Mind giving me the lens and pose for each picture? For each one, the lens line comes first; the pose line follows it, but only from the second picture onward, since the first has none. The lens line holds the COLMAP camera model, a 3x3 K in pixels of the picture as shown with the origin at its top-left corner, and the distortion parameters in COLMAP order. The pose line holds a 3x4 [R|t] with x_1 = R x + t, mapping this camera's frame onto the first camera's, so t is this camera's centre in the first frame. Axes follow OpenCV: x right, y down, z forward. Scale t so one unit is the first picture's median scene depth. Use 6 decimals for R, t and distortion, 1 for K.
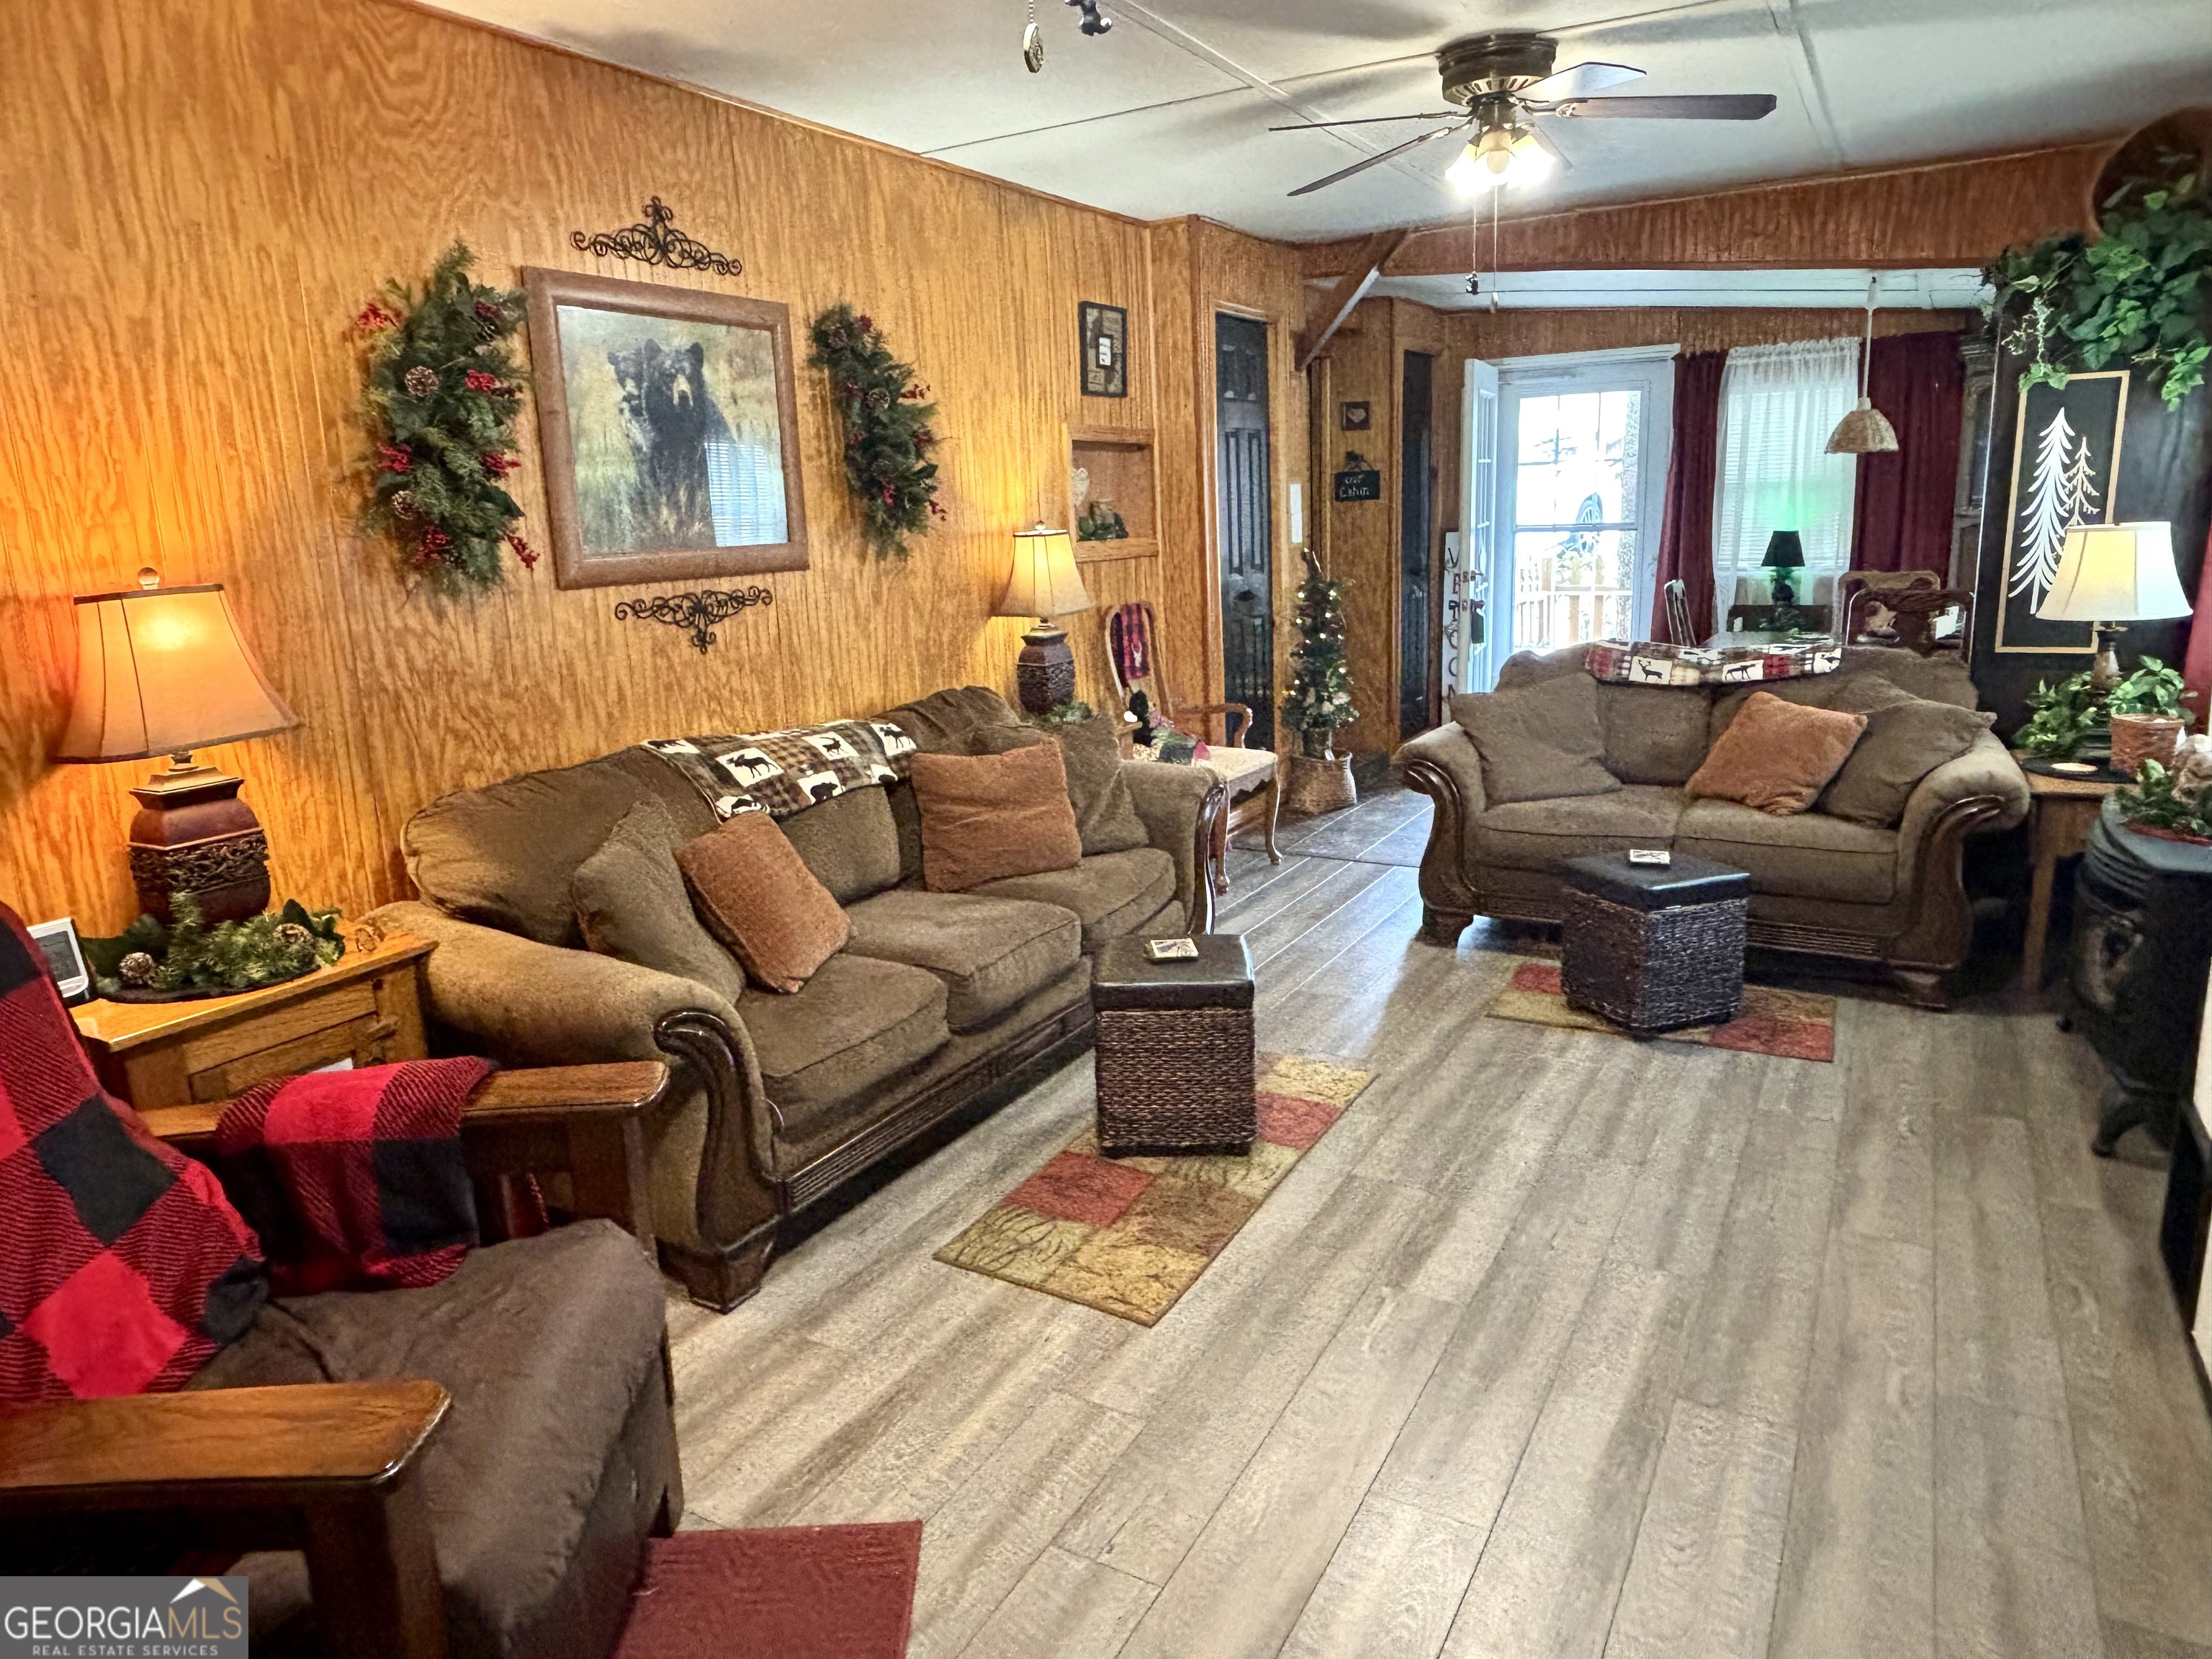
lens RADIAL K [[1410.6, 0, 1102.2], [0, 1410.6, 829.3], [0, 0, 1]] dist [0.023132, -0.028040]
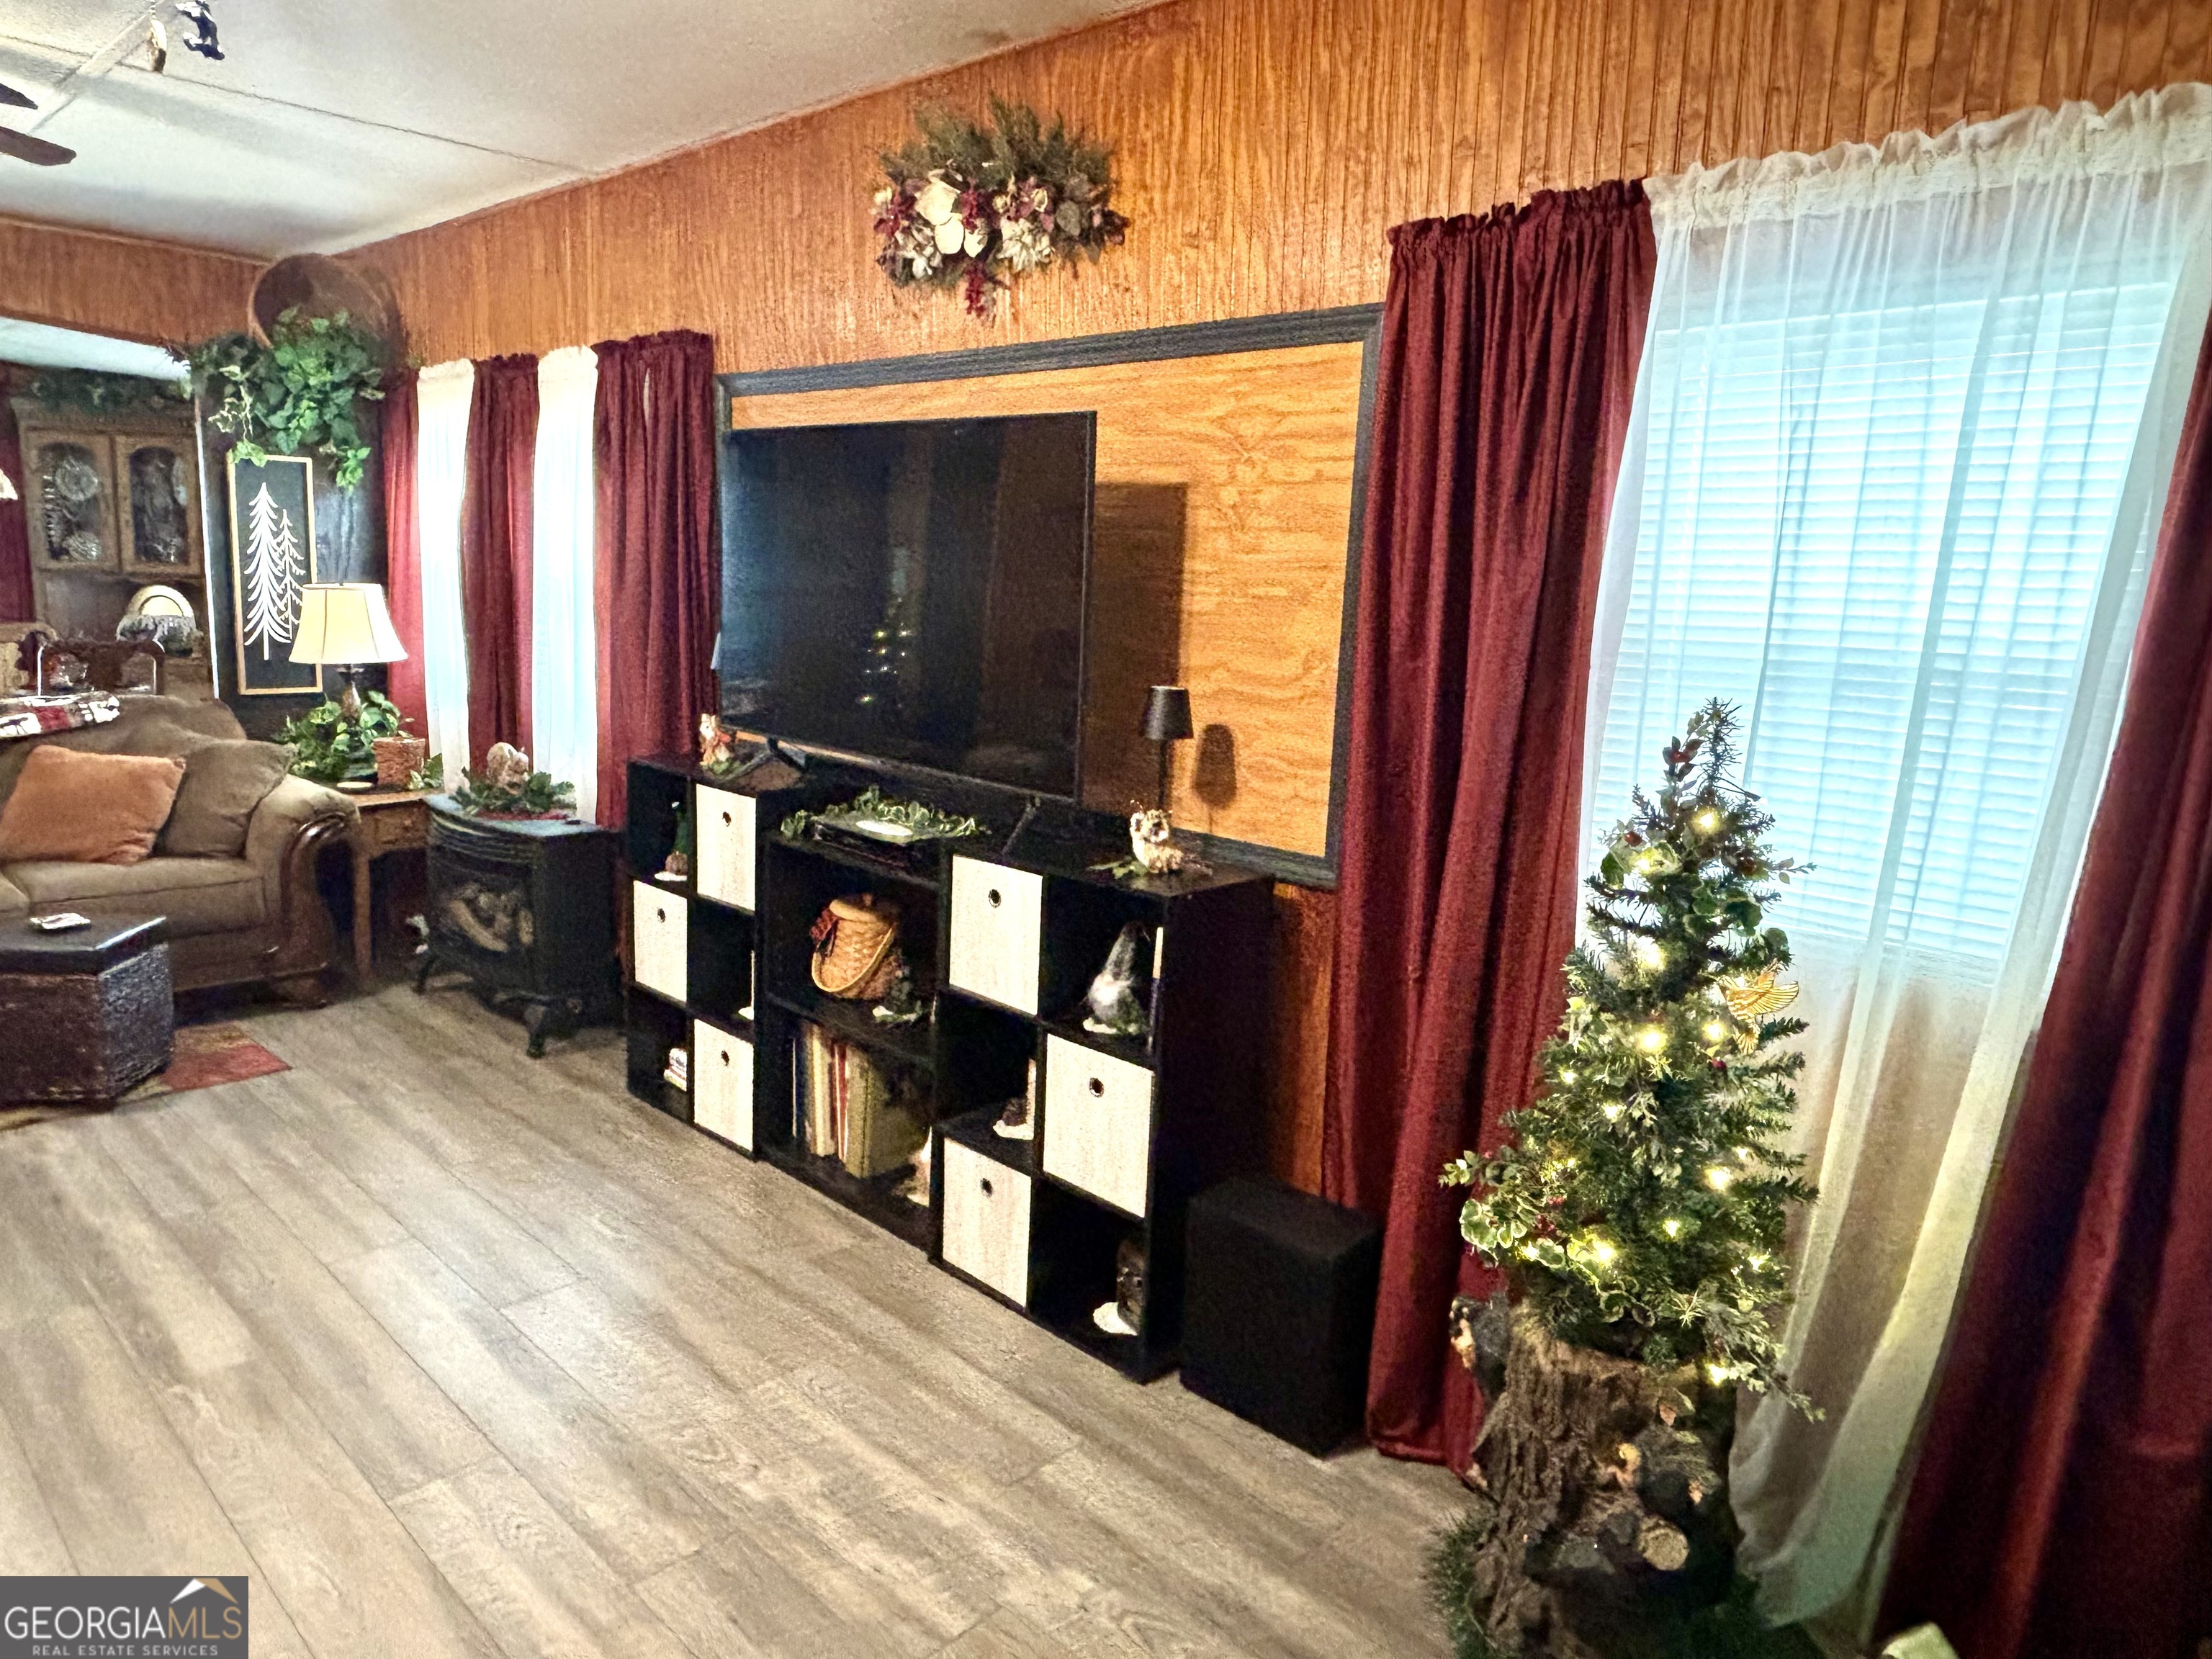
lens RADIAL K [[1410.6, 0, 1097.0], [0, 1410.6, 815.8], [0, 0, 1]] dist [0.023132, -0.028040]
pose [[0.242756, -0.119021, 0.962758, -0.353835], [0.165286, 0.983008, 0.079848, -0.011055], [-0.955903, 0.139747, 0.258303, 0.098908]]
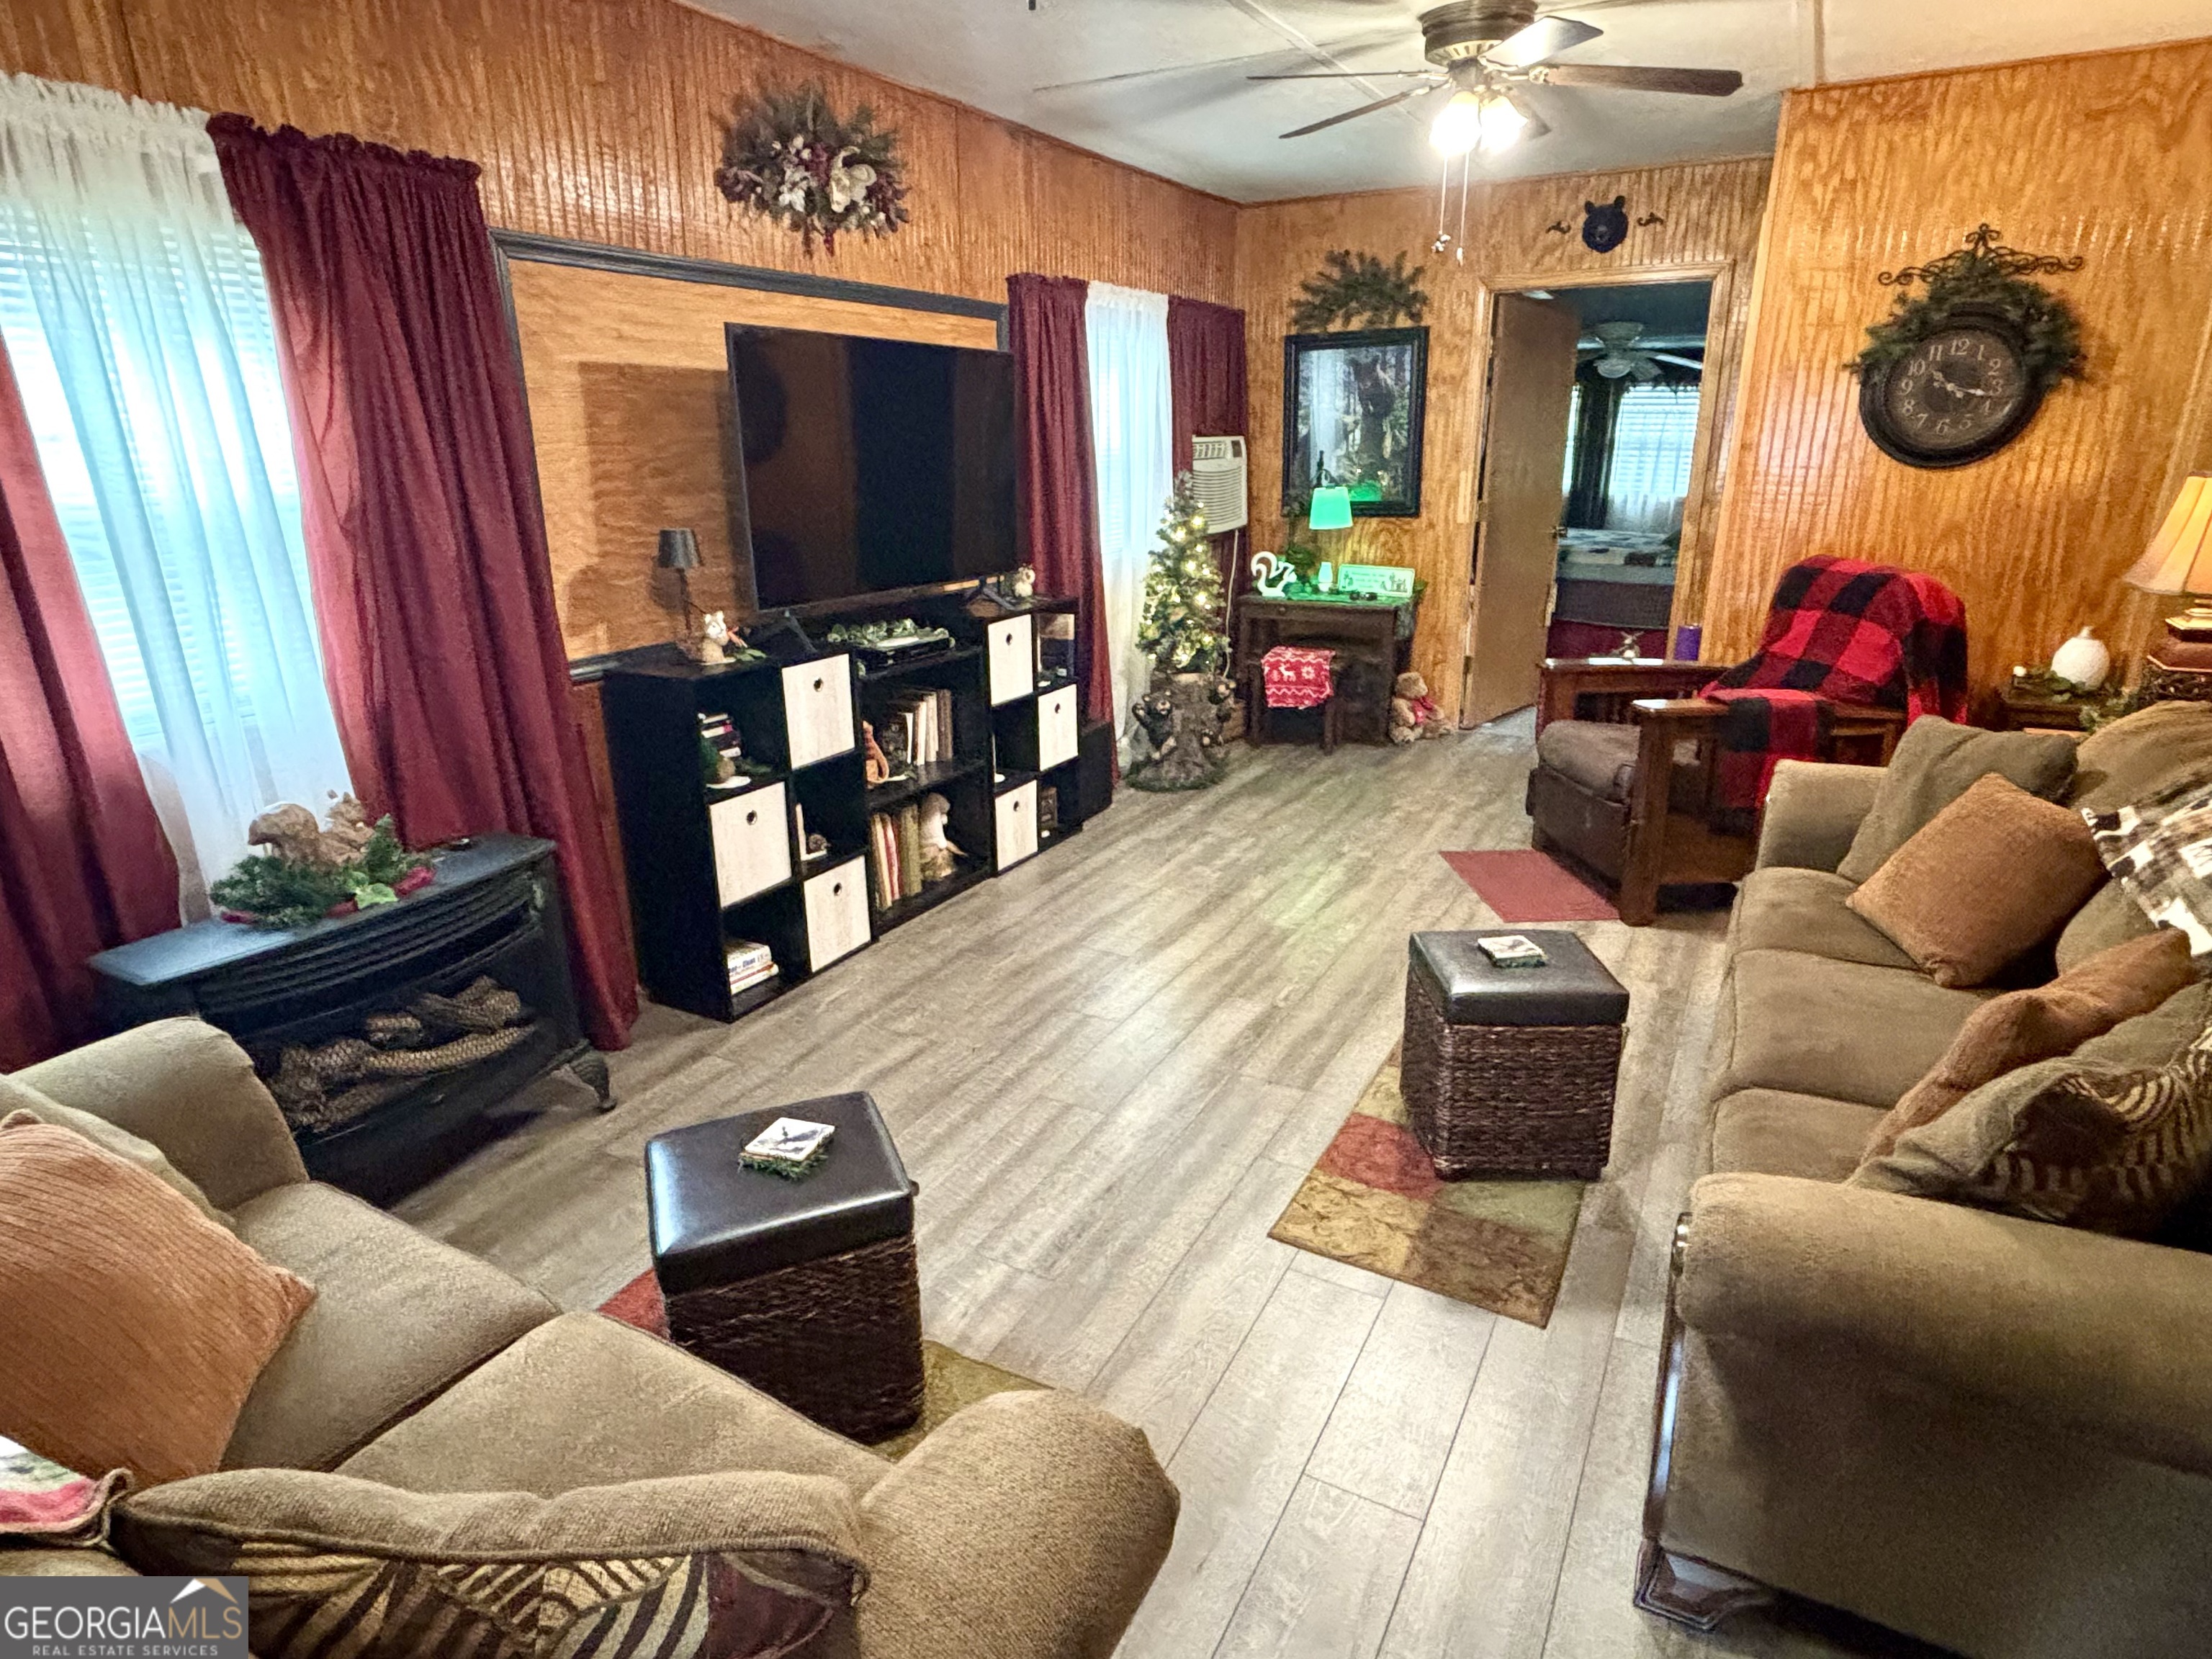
lens RADIAL K [[1219.4, 0, 1104.3], [0, 1219.4, 827.7], [0, 0, 1]] dist [0.010099, -0.010565]
pose [[-0.998751, 0.049969, 0.000193, 0.266901], [0.042968, 0.856827, 0.513811, -0.345519], [0.025509, 0.513178, -0.857903, 1.413001]]
